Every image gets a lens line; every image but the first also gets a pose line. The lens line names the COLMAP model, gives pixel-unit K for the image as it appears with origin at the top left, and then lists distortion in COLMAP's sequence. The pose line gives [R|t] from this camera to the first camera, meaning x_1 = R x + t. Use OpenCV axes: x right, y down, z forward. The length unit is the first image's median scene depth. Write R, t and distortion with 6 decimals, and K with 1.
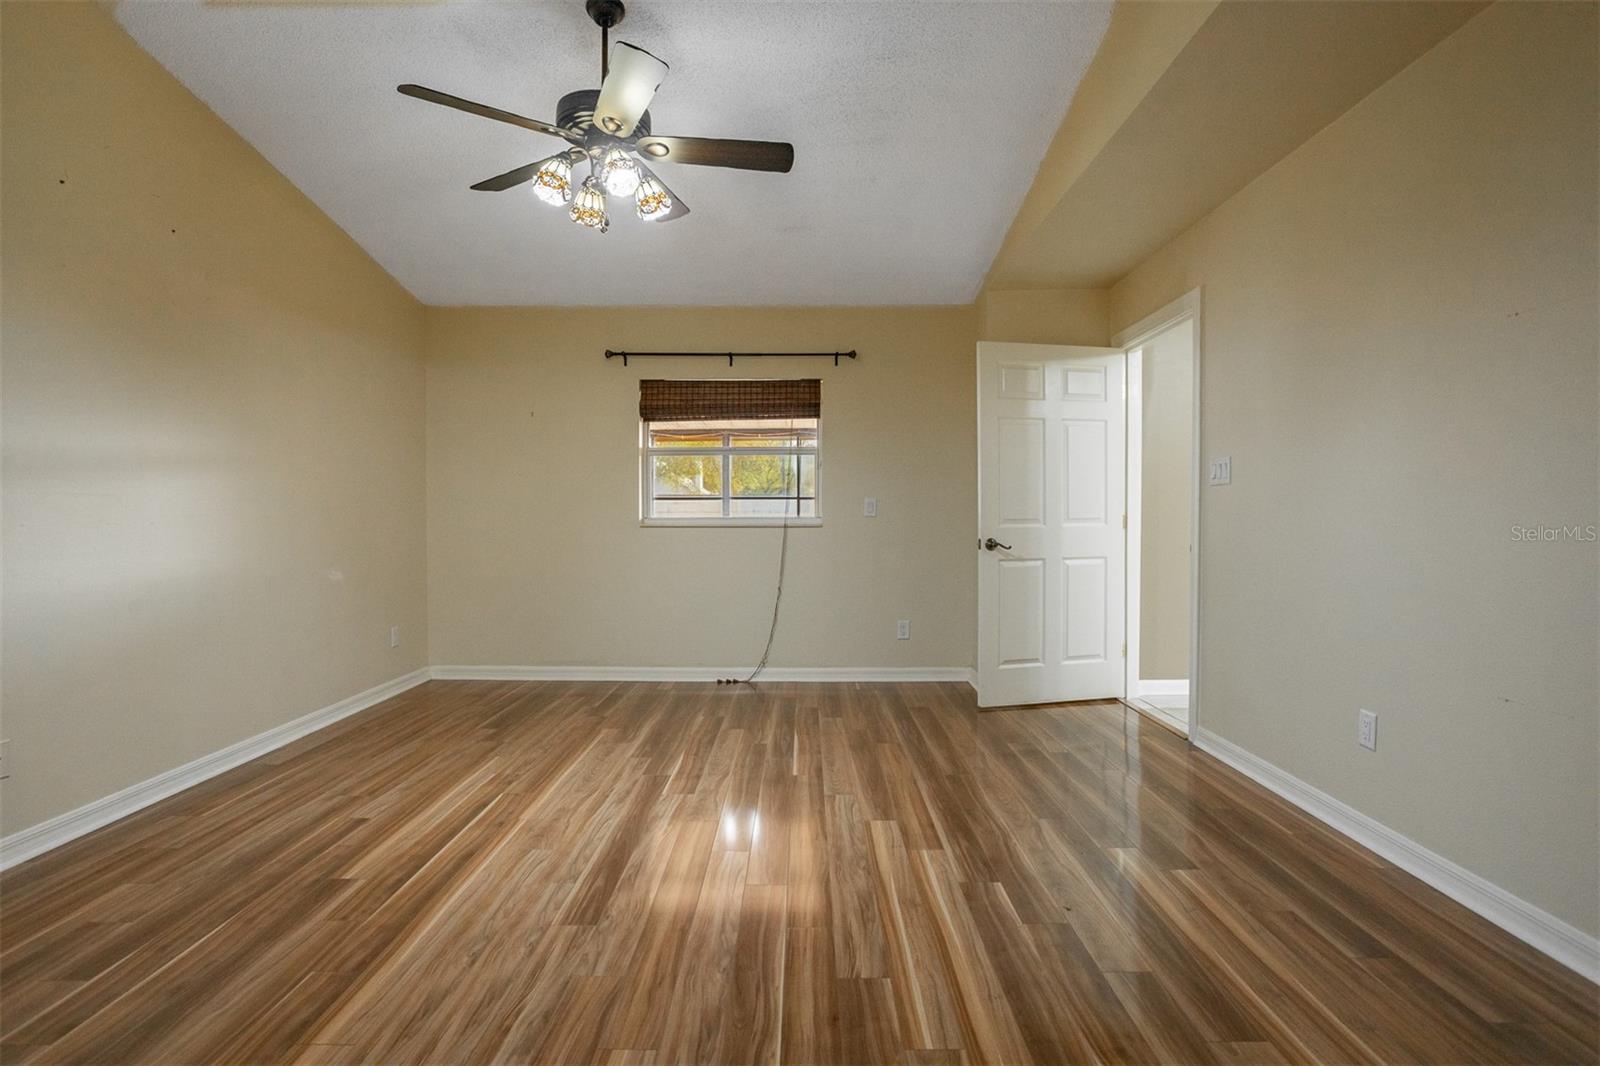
lens RADIAL K [[814.3, 0, 783.8], [0, 814.3, 546.5], [0, 0, 1]] dist [-0.053158, 0.036411]
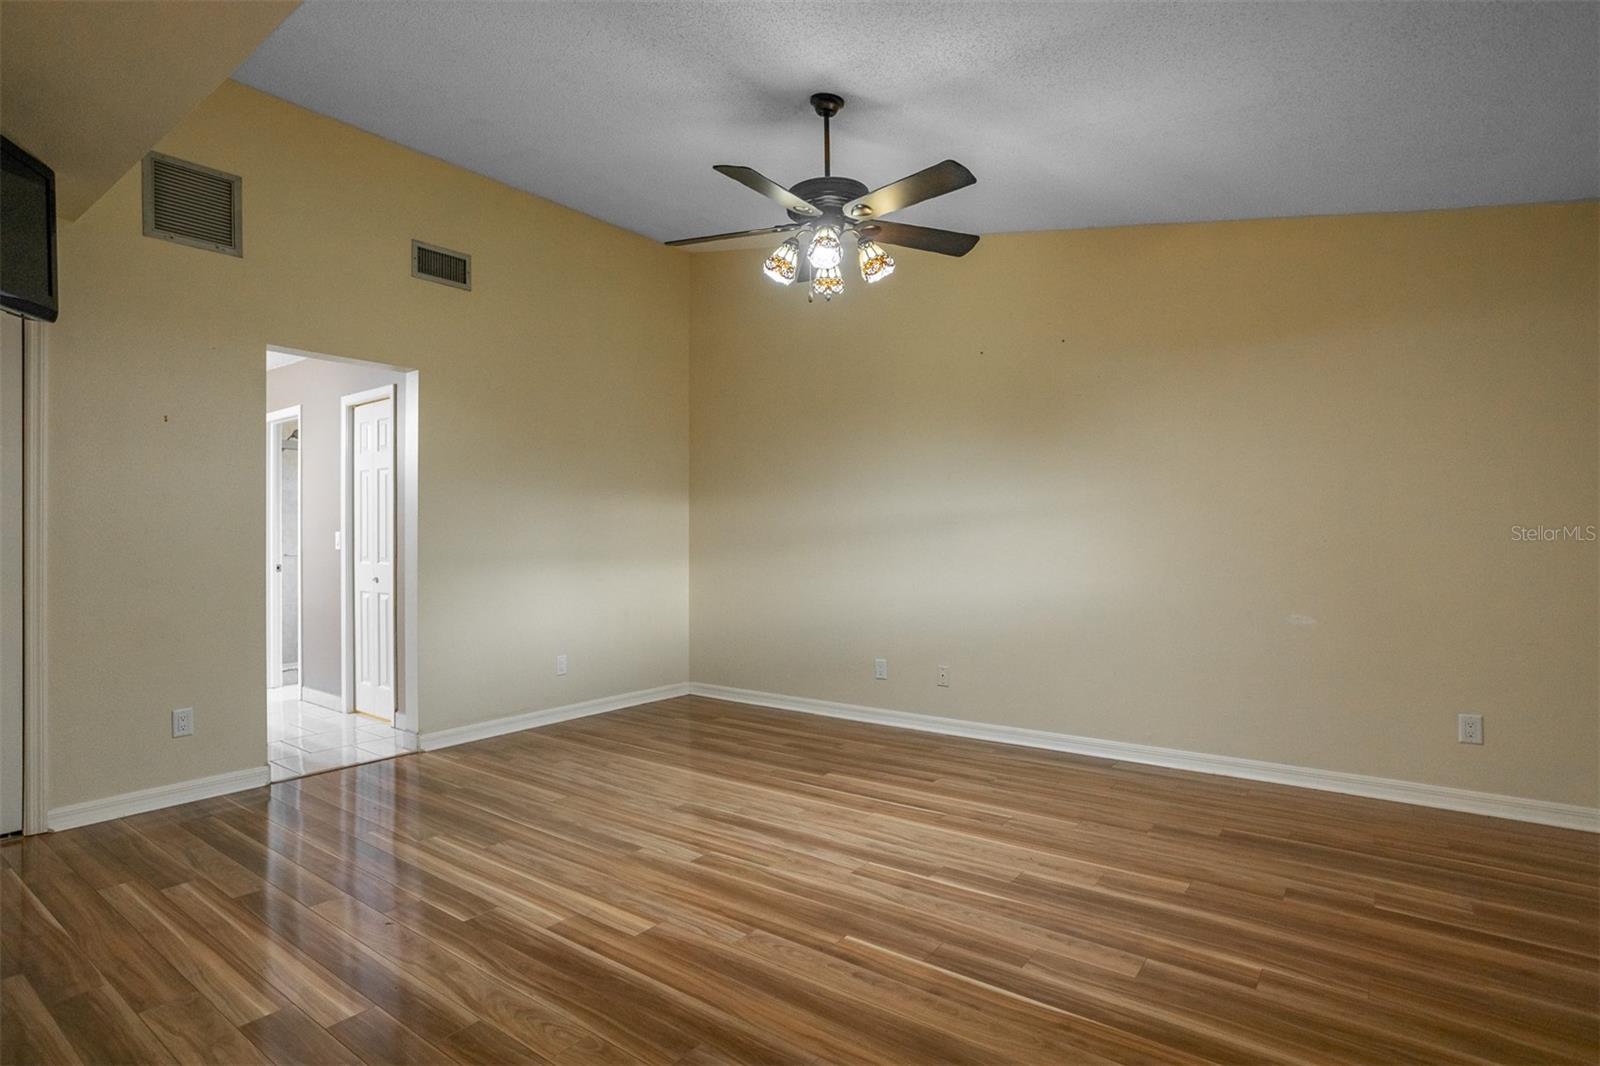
lens RADIAL K [[814.3, 0, 783.8], [0, 814.3, 546.5], [0, 0, 1]] dist [-0.053158, 0.036411]
pose [[-0.589609, 0.013199, -0.807581, 0.695386], [-0.025658, 0.999056, 0.035062, -0.087152], [0.807281, 0.041394, -0.588713, 1.568992]]
